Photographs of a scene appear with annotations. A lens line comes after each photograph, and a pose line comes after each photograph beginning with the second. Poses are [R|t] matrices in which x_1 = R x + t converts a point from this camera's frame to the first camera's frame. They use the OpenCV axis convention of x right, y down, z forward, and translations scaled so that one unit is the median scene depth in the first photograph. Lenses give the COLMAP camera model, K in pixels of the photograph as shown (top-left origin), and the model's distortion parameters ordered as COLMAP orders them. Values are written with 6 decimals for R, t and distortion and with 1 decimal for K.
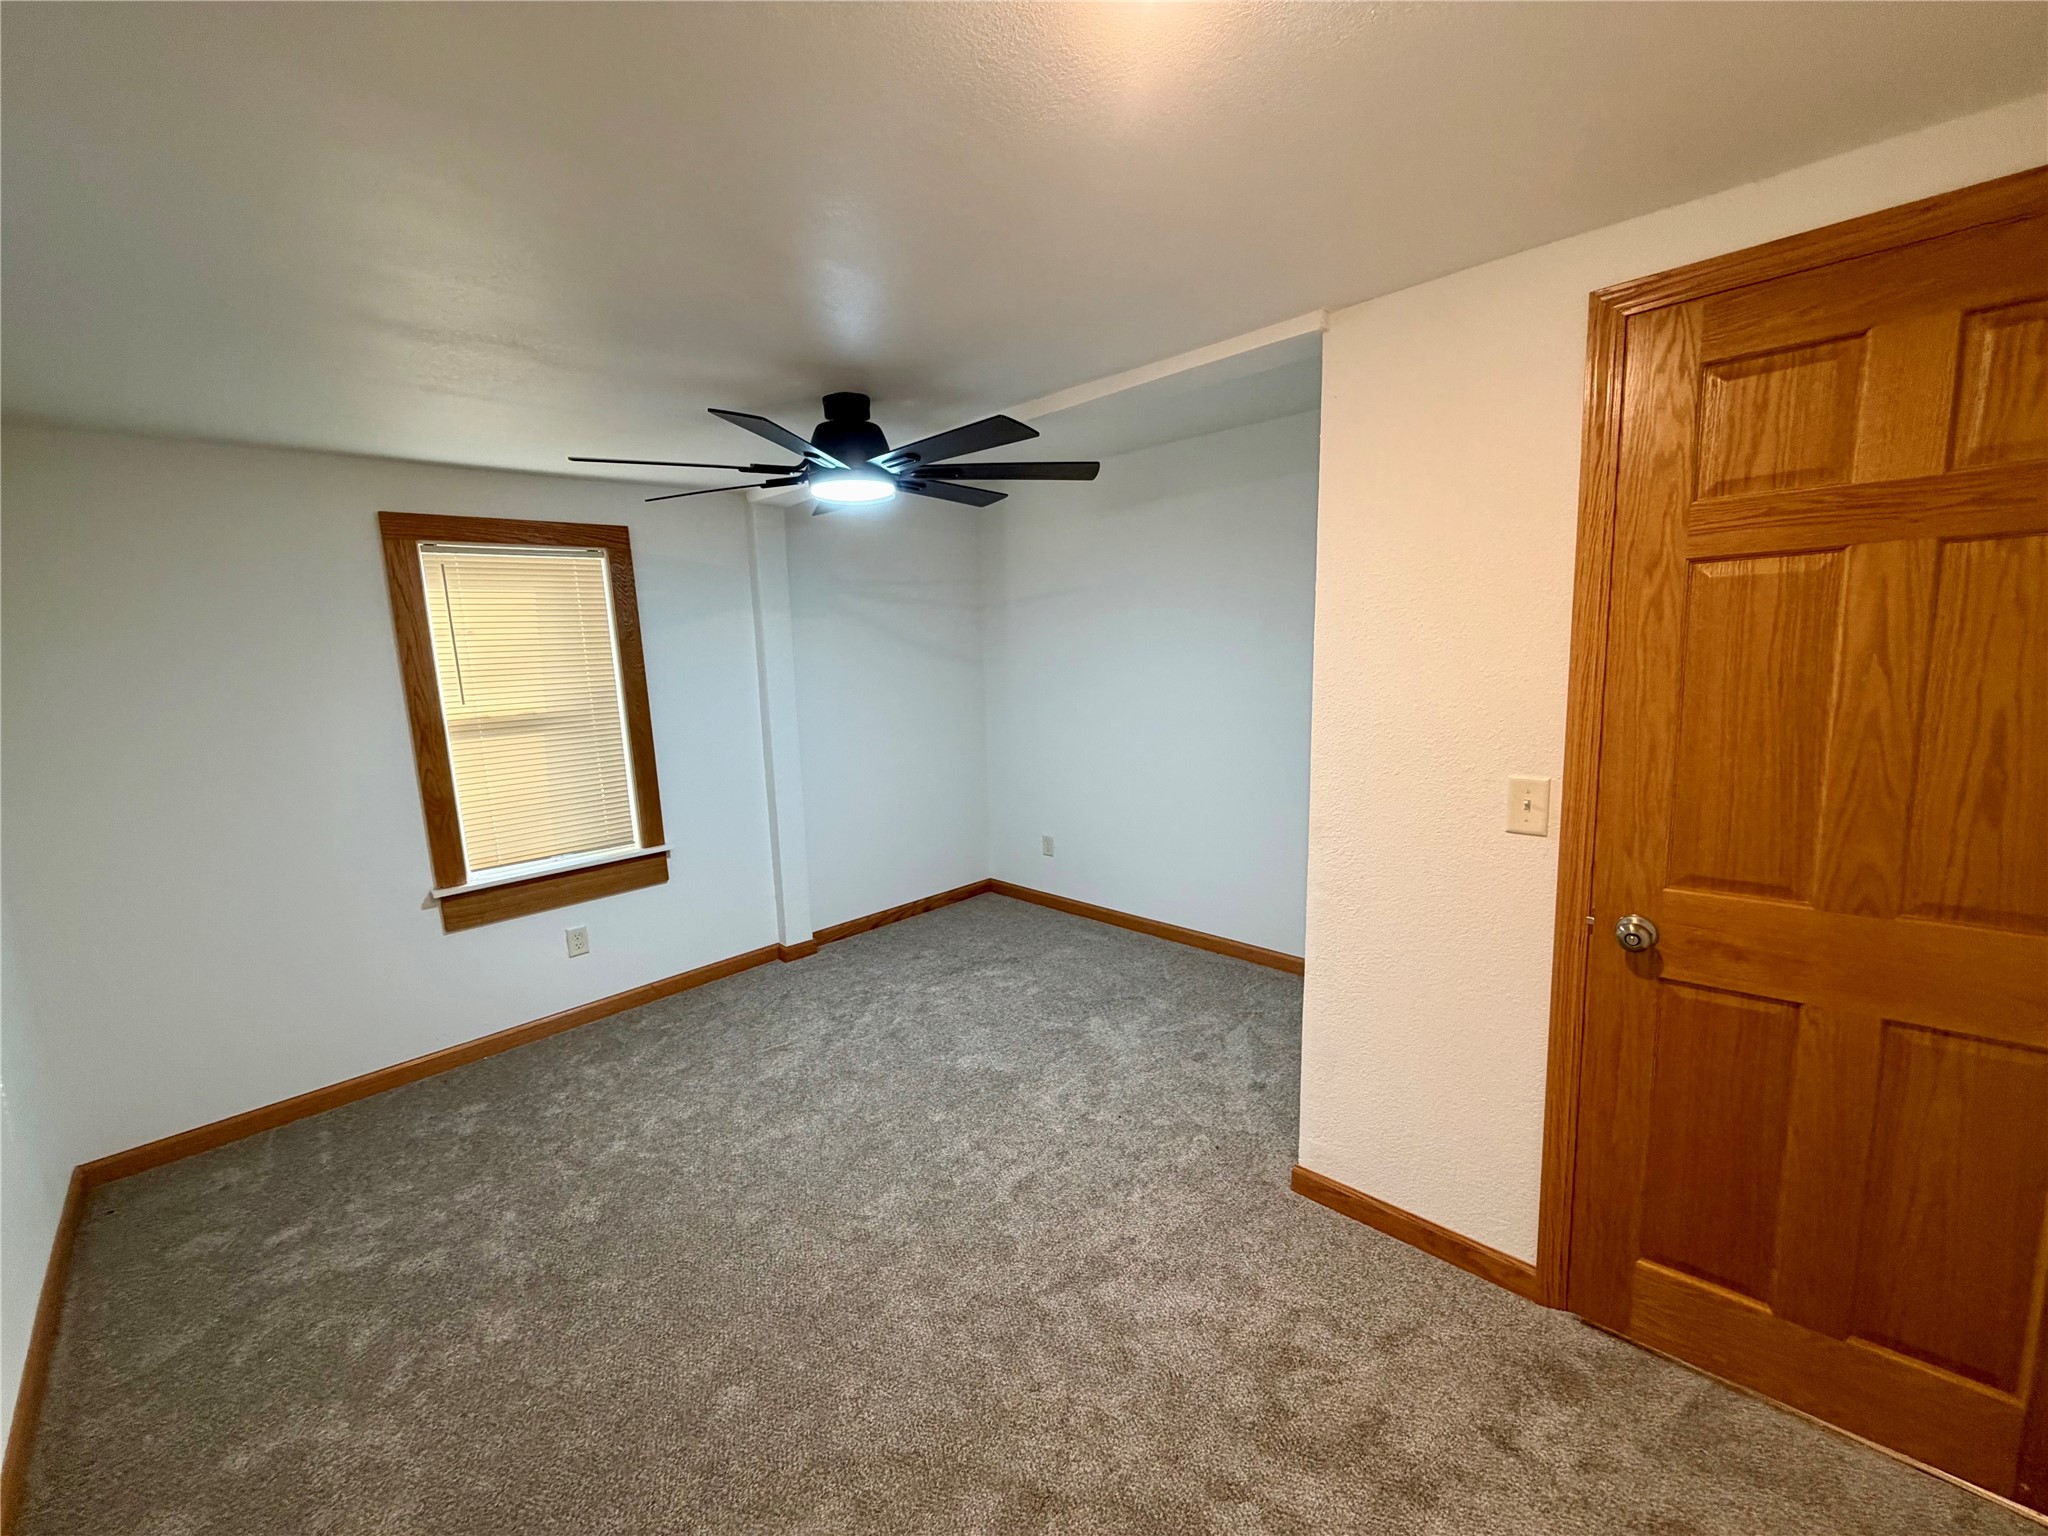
lens RADIAL K [[813.5, 0, 1023.9], [0, 813.5, 773.9], [0, 0, 1]] dist [-0.001056, 0.000069]
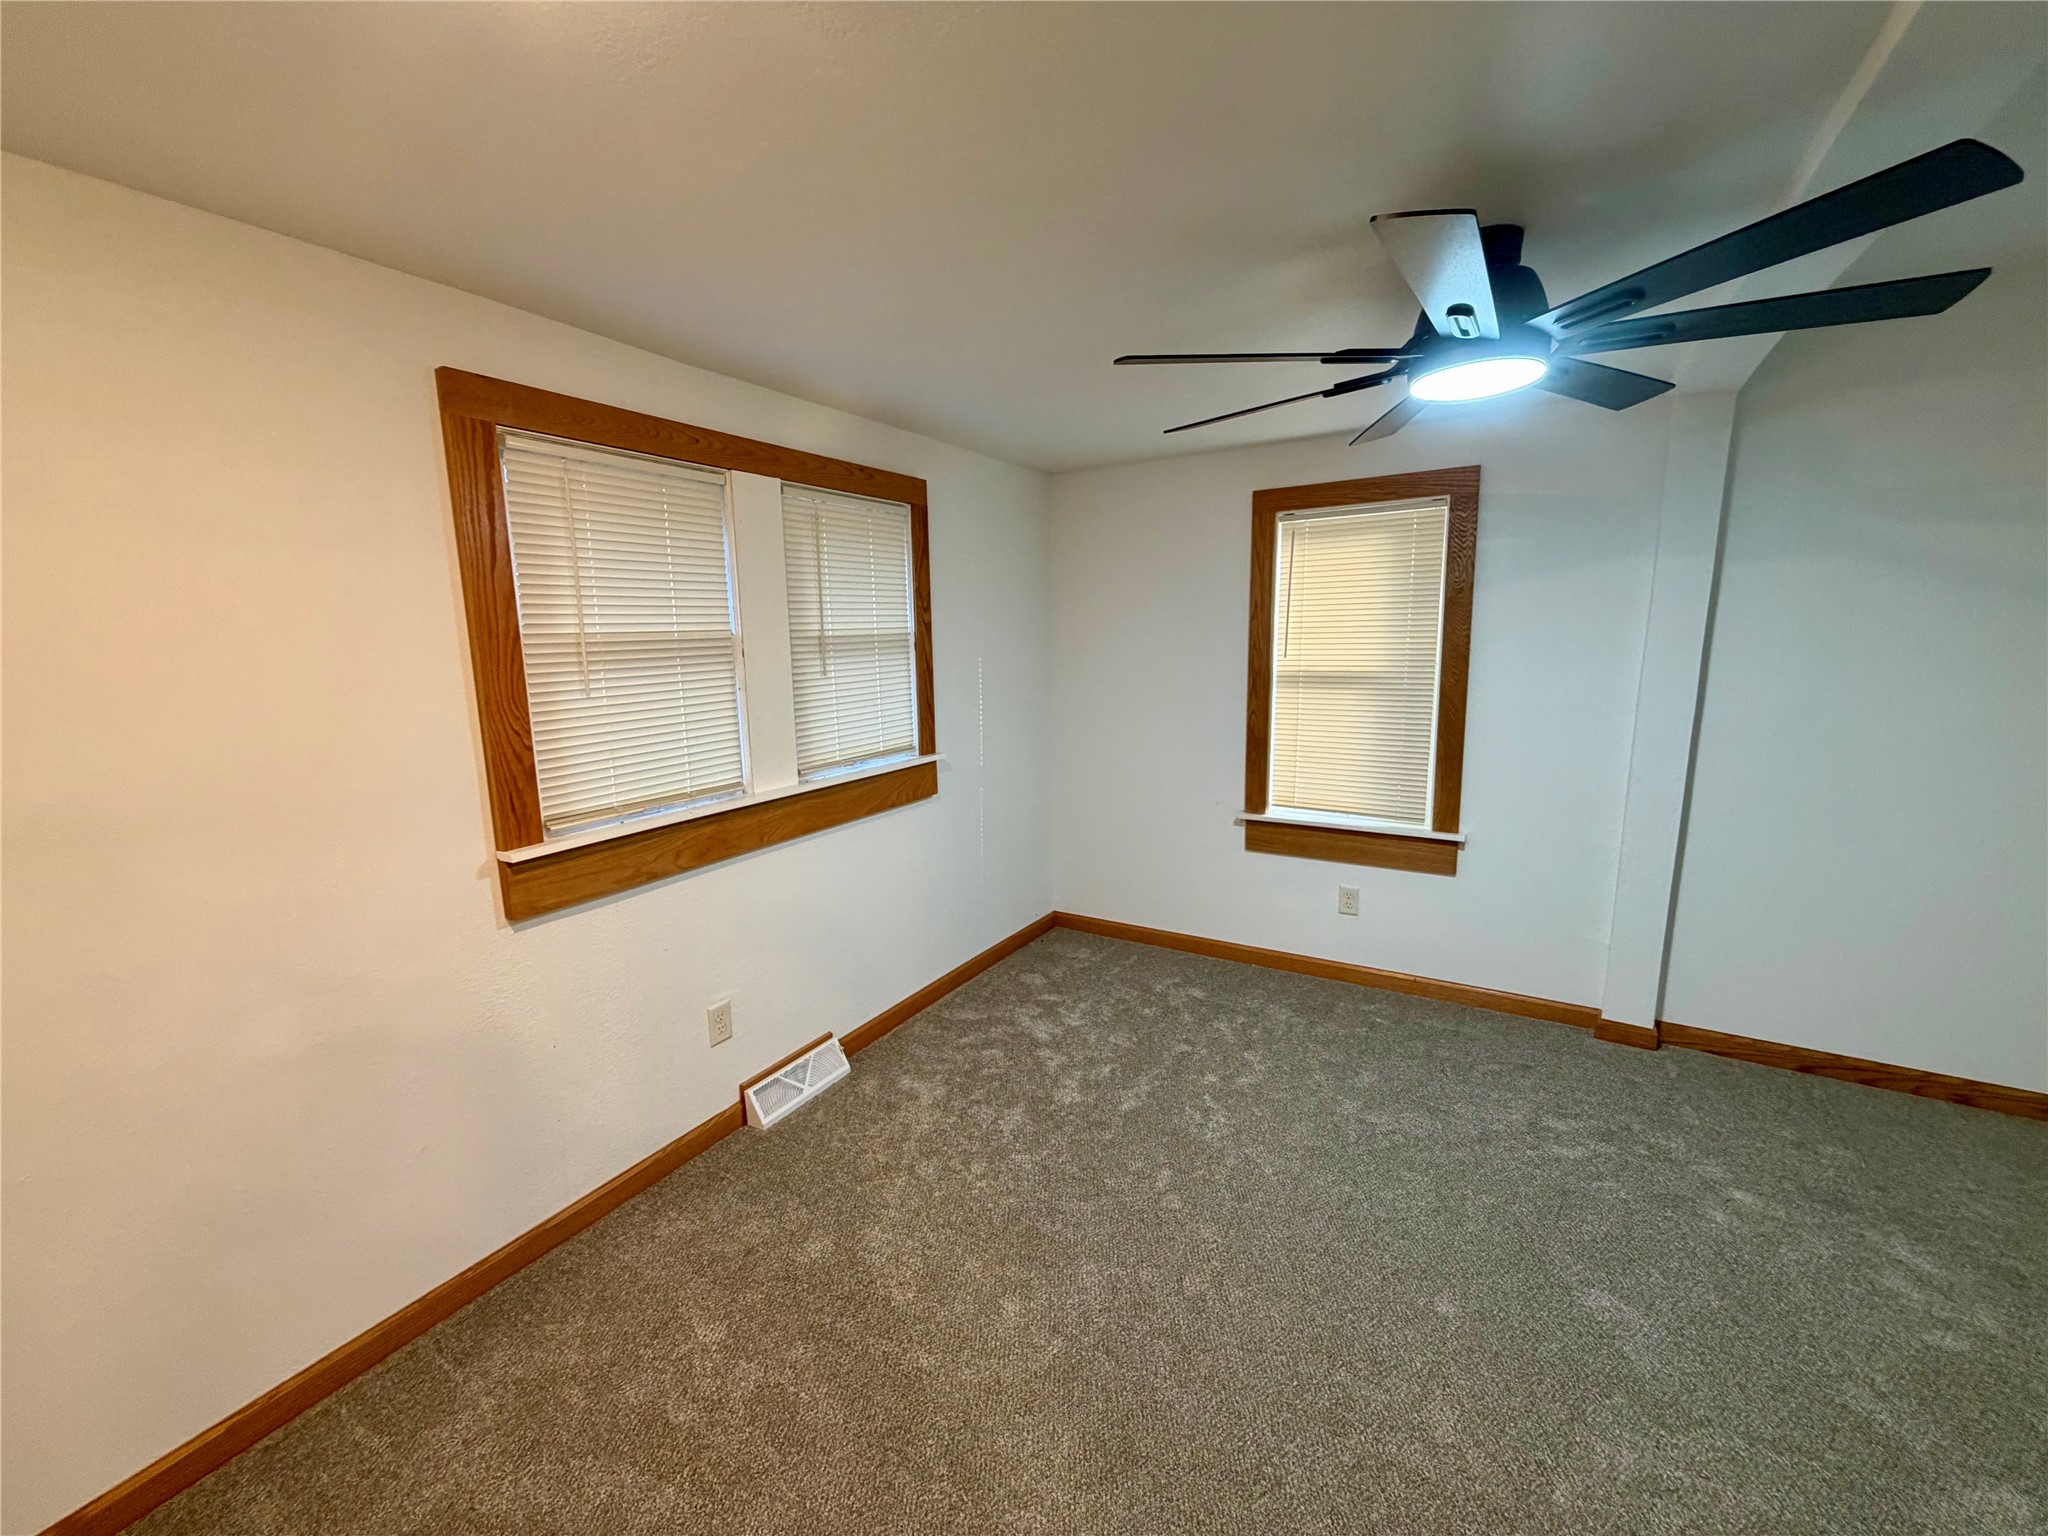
lens RADIAL K [[813.5, 0, 1021.9], [0, 813.5, 773.1], [0, 0, 1]] dist [-0.001056, 0.000069]
pose [[0.226932, 0.202577, -0.952609, 0.297754], [-0.147084, 0.974038, 0.172095, -0.064048], [0.962740, 0.101060, 0.250836, 0.355119]]
